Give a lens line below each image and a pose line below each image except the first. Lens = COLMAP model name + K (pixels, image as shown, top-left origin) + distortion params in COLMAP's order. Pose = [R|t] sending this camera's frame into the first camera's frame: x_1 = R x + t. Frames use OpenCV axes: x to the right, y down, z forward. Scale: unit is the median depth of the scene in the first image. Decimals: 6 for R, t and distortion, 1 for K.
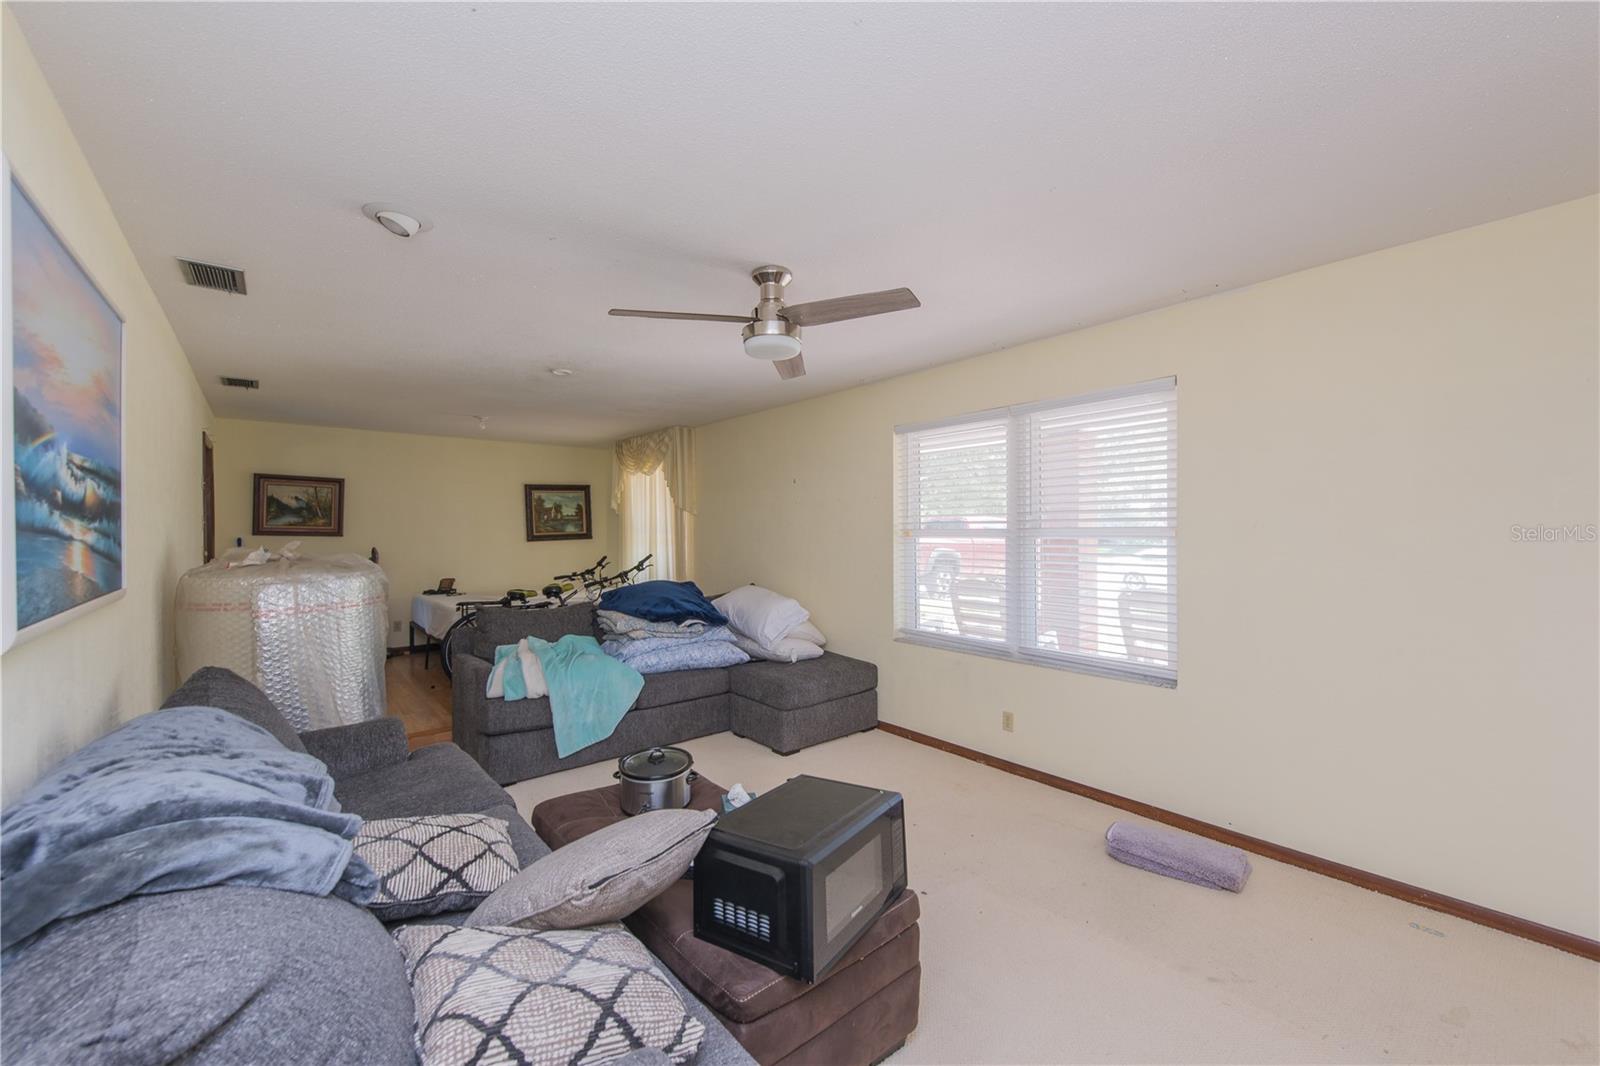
lens RADIAL K [[627.4, 0, 804.3], [0, 627.4, 527.9], [0, 0, 1]] dist [0.012800, -0.000888]
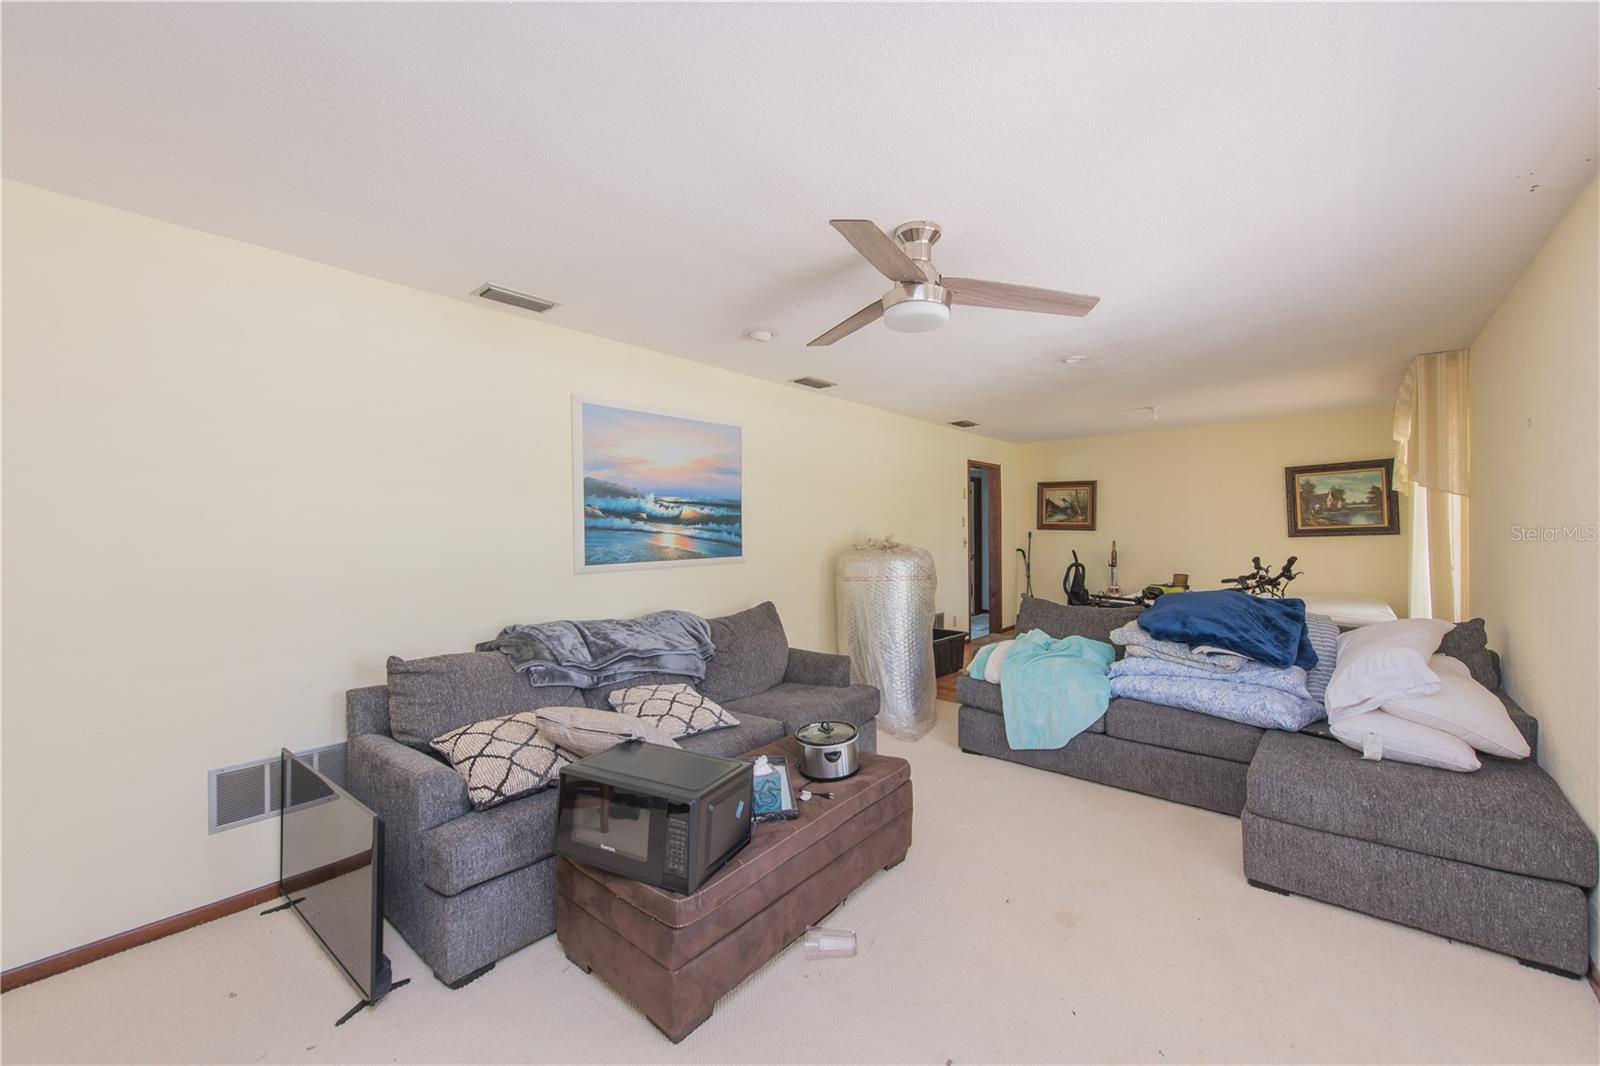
lens RADIAL K [[627.4, 0, 804.1], [0, 627.4, 533.2], [0, 0, 1]] dist [0.012800, -0.000888]
pose [[0.163927, 0.006347, -0.986452, 0.380360], [0.013224, 0.999875, 0.008631, 0.001561], [0.986384, -0.014460, 0.163823, 0.340022]]
